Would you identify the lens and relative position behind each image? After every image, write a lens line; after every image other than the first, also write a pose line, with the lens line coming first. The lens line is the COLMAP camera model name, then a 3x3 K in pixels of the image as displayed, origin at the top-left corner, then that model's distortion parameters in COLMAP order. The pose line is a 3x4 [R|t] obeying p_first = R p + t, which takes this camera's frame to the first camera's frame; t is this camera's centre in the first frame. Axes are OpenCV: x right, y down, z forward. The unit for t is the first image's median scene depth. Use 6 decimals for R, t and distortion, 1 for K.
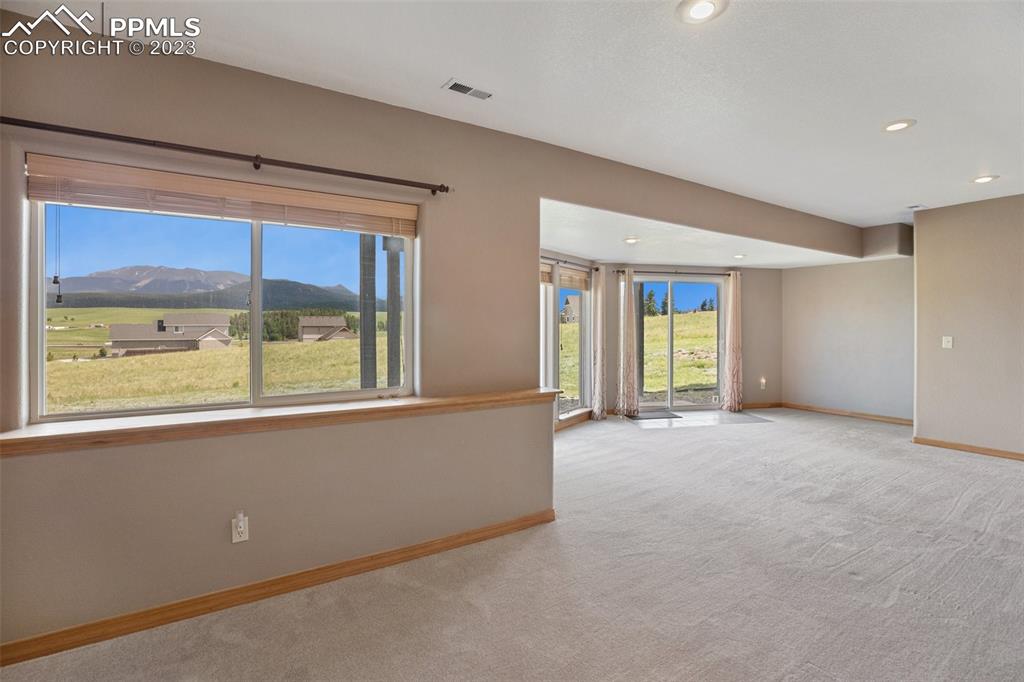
lens RADIAL K [[455.3, 0, 482.6], [0, 455.3, 322.9], [0, 0, 1]] dist [-0.016721, 0.000141]
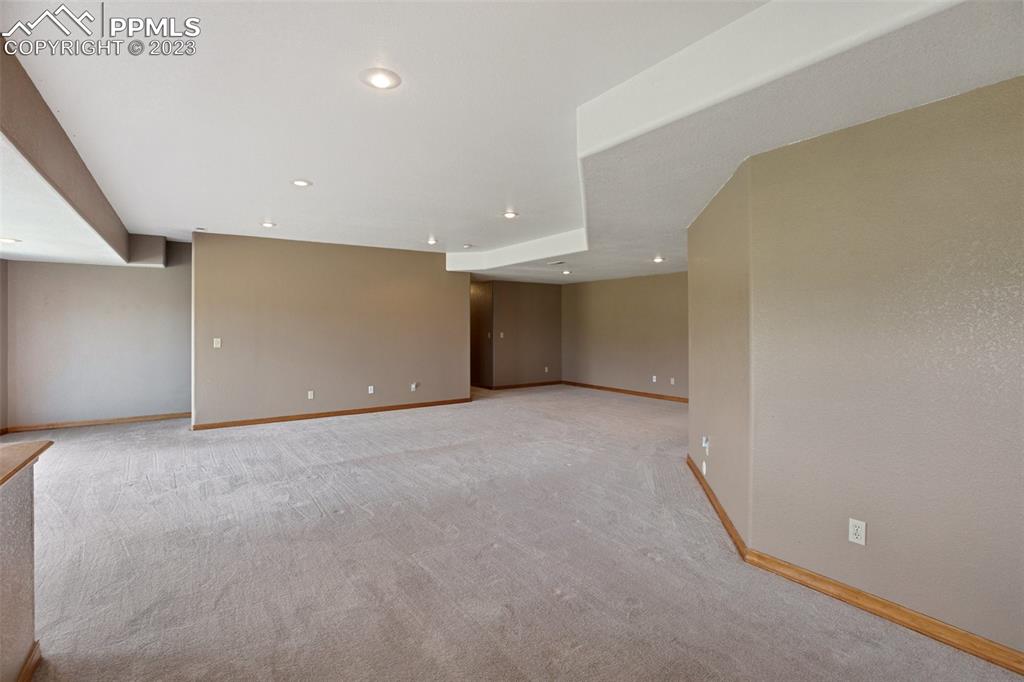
lens RADIAL K [[477.9, 0, 503.6], [0, 477.9, 327.7], [0, 0, 1]] dist [-0.057766, 0.018963]
pose [[-0.043745, -0.006137, 0.999024, -0.408477], [0.001620, 0.999979, 0.006214, -0.008697], [-0.999041, 0.001890, -0.043734, 0.351255]]
